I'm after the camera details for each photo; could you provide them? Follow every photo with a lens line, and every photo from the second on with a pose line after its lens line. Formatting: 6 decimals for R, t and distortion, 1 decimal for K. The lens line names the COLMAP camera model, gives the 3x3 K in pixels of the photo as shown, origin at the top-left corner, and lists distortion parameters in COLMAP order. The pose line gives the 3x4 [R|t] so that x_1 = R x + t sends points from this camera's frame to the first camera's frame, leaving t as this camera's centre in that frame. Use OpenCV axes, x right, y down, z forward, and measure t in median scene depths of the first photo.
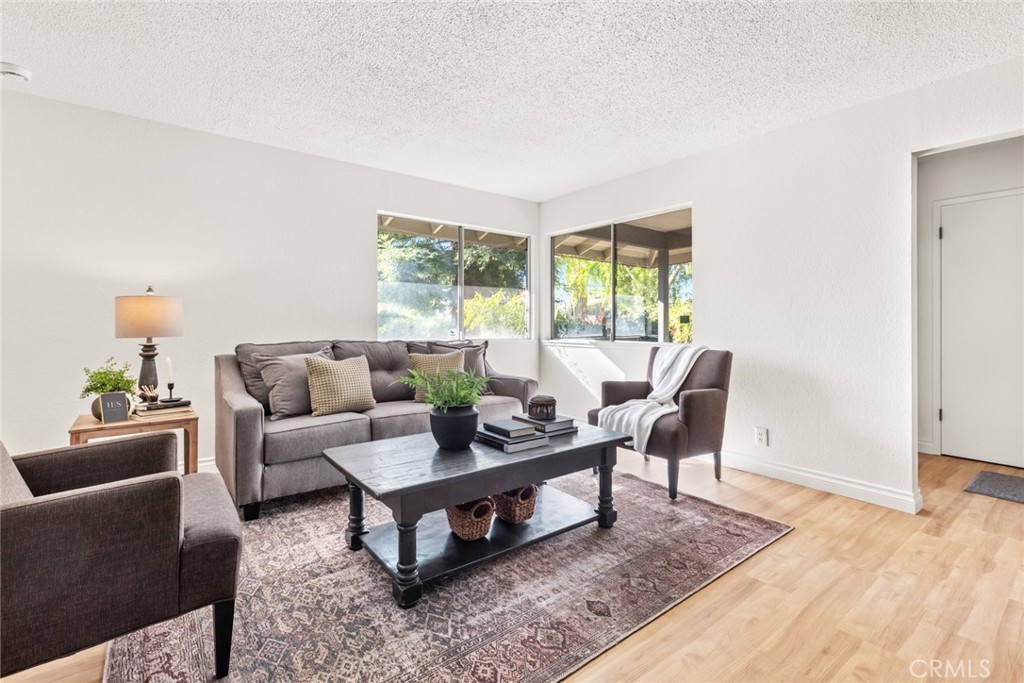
lens RADIAL K [[459.5, 0, 517.7], [0, 459.5, 333.4], [0, 0, 1]] dist [0.002008, -0.000735]
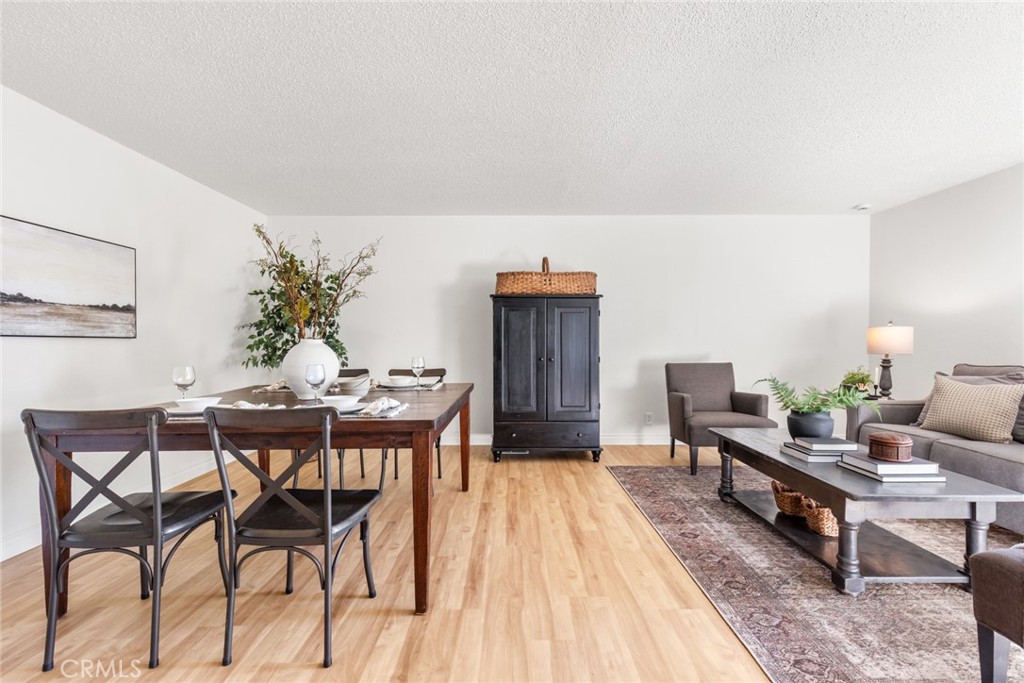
lens RADIAL K [[459.5, 0, 510.0], [0, 459.5, 343.3], [0, 0, 1]] dist [0.002008, -0.000735]
pose [[-0.617523, -0.002323, -0.786549, 1.558368], [-0.024828, 0.999555, 0.016540, -0.029384], [0.786161, 0.029742, -0.617306, 1.320382]]
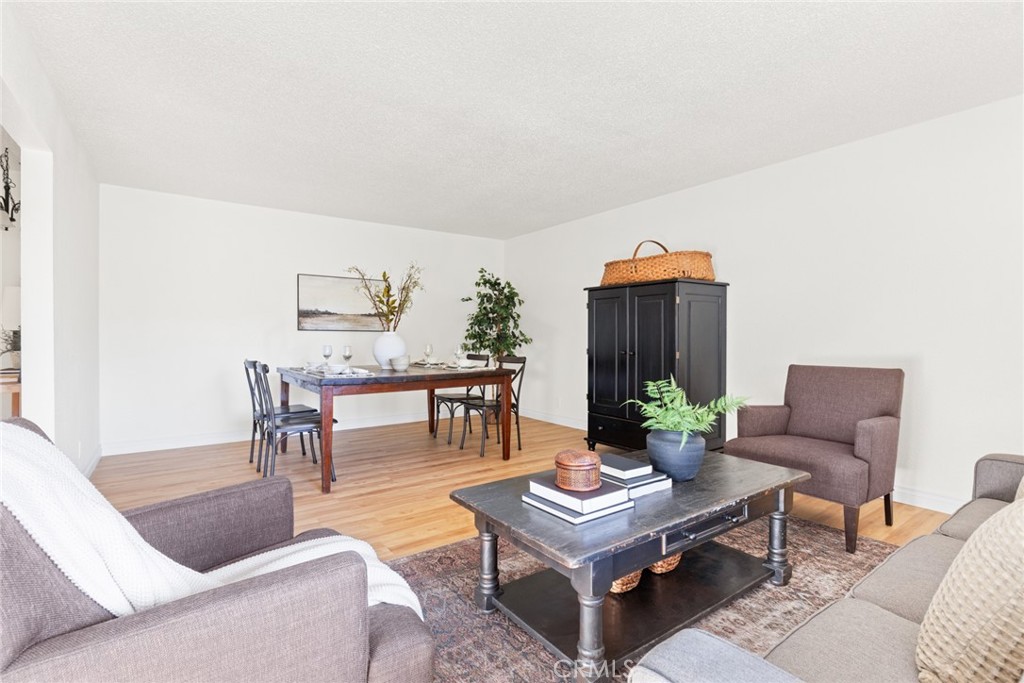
lens RADIAL K [[485.4, 0, 514.3], [0, 485.4, 337.1], [0, 0, 1]] dist [0.000726, 0.000016]
pose [[-0.999020, -0.007111, 0.043677, 0.153437], [-0.005594, 0.999380, 0.034757, -0.062304], [-0.043897, 0.034479, -0.998441, 2.283333]]
